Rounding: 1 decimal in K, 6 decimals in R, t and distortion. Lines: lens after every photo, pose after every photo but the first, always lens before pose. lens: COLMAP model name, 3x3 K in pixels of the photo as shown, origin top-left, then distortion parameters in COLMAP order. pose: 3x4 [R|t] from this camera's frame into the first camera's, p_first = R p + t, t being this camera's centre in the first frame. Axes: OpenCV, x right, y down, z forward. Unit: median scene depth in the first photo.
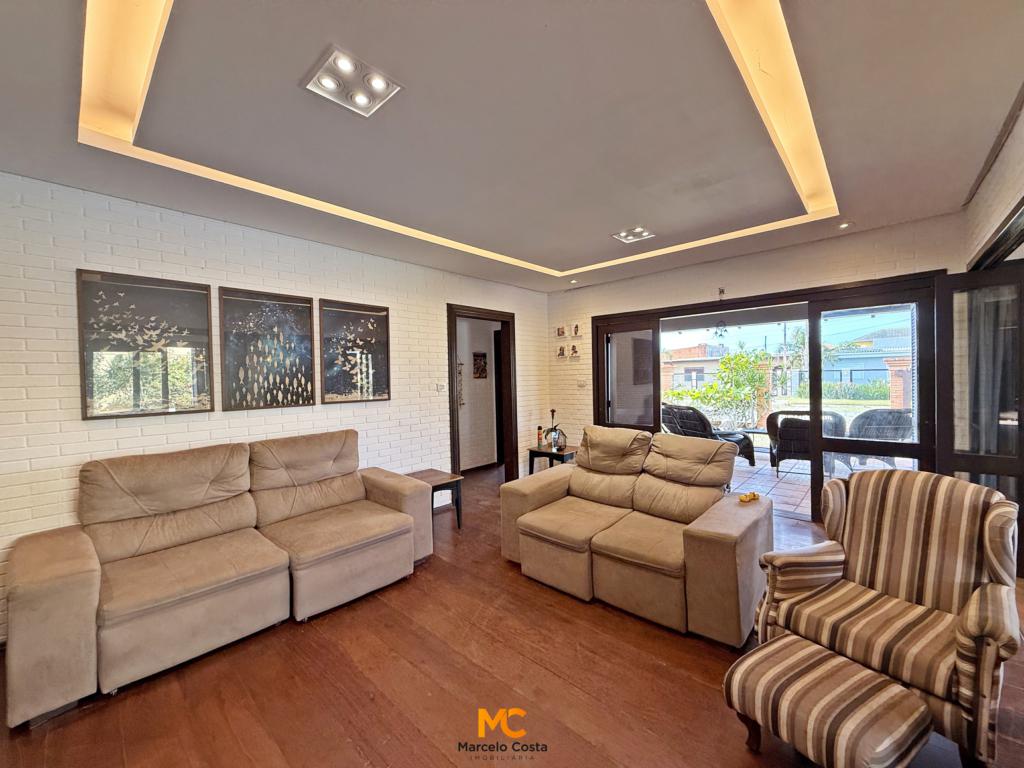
lens RADIAL K [[407.2, 0, 509.3], [0, 407.2, 380.1], [0, 0, 1]] dist [0.000136, -0.000200]
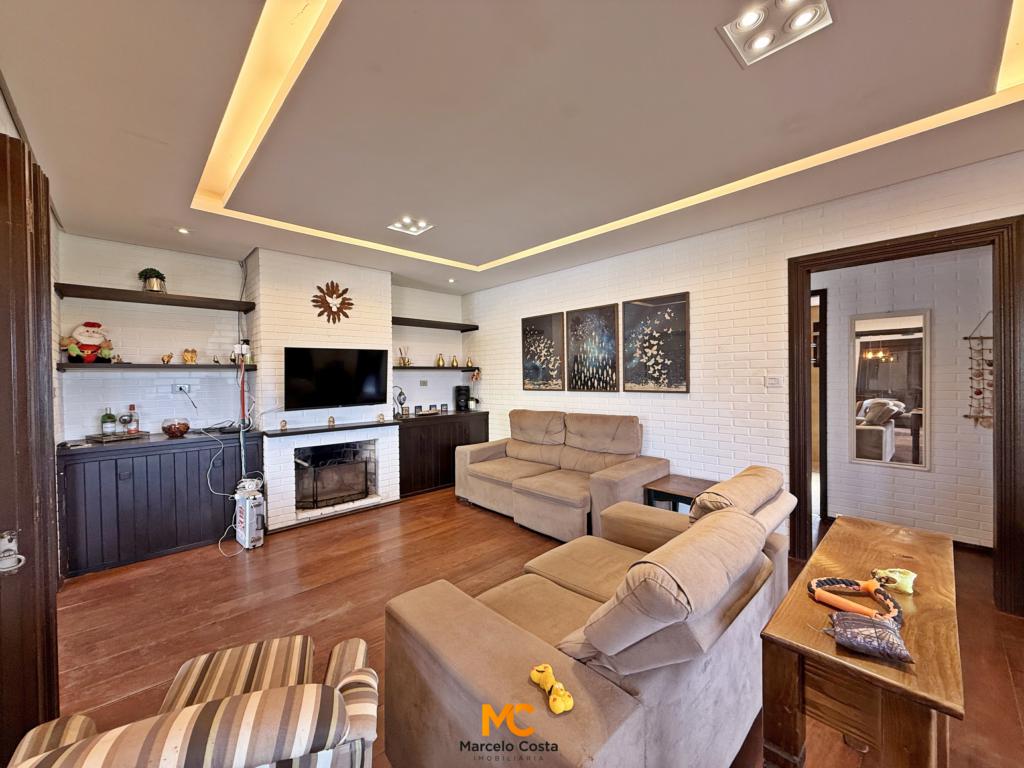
lens RADIAL K [[407.2, 0, 509.3], [0, 407.2, 380.1], [0, 0, 1]] dist [0.000136, -0.000200]
pose [[-0.076721, 0.031450, -0.996557, 0.800485], [0.007915, 0.999490, 0.030933, -0.014398], [0.997021, -0.005514, -0.076930, 0.824534]]
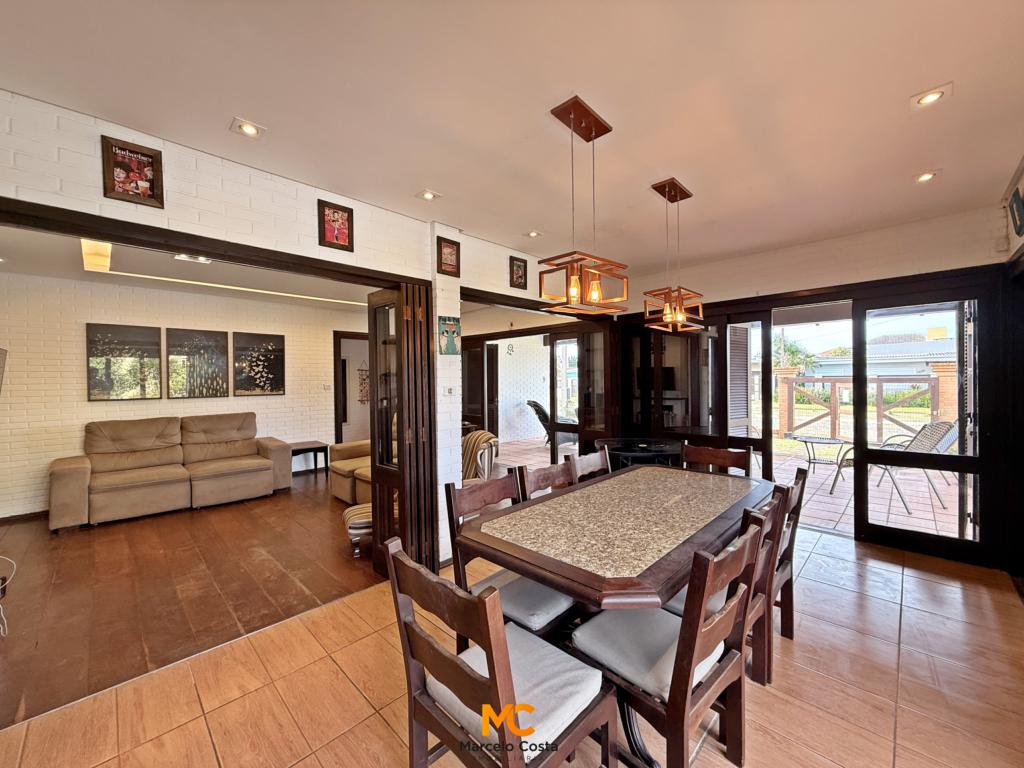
lens RADIAL K [[407.2, 0, 509.3], [0, 407.2, 380.1], [0, 0, 1]] dist [0.000136, -0.000200]
pose [[0.999075, 0.010471, -0.041713, 0.772717], [-0.010669, 0.999933, -0.004529, -0.011672], [0.041663, 0.004970, 0.999119, -0.635926]]
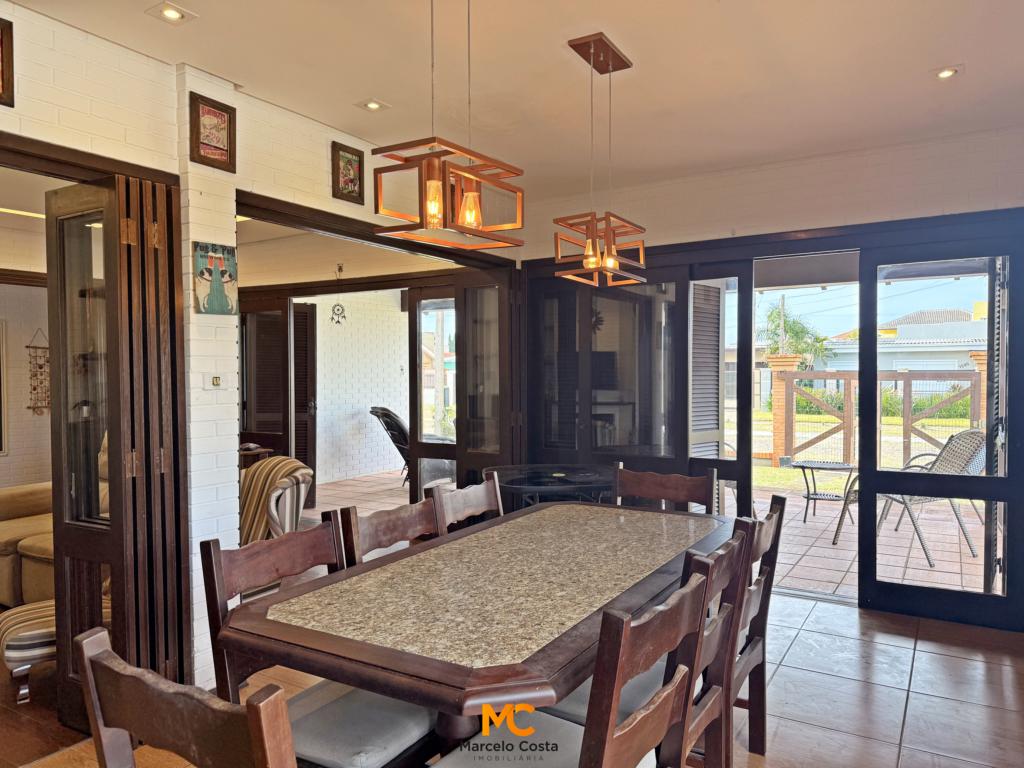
lens RADIAL K [[714.3, 0, 512.0], [0, 714.3, 384.0], [0, 0, 1]] dist [0.071618, -0.090098]
pose [[0.981368, 0.014947, 0.191556, 0.786799], [-0.016433, 0.999846, 0.006171, 0.001391], [-0.191434, -0.009204, 0.981462, -0.660893]]
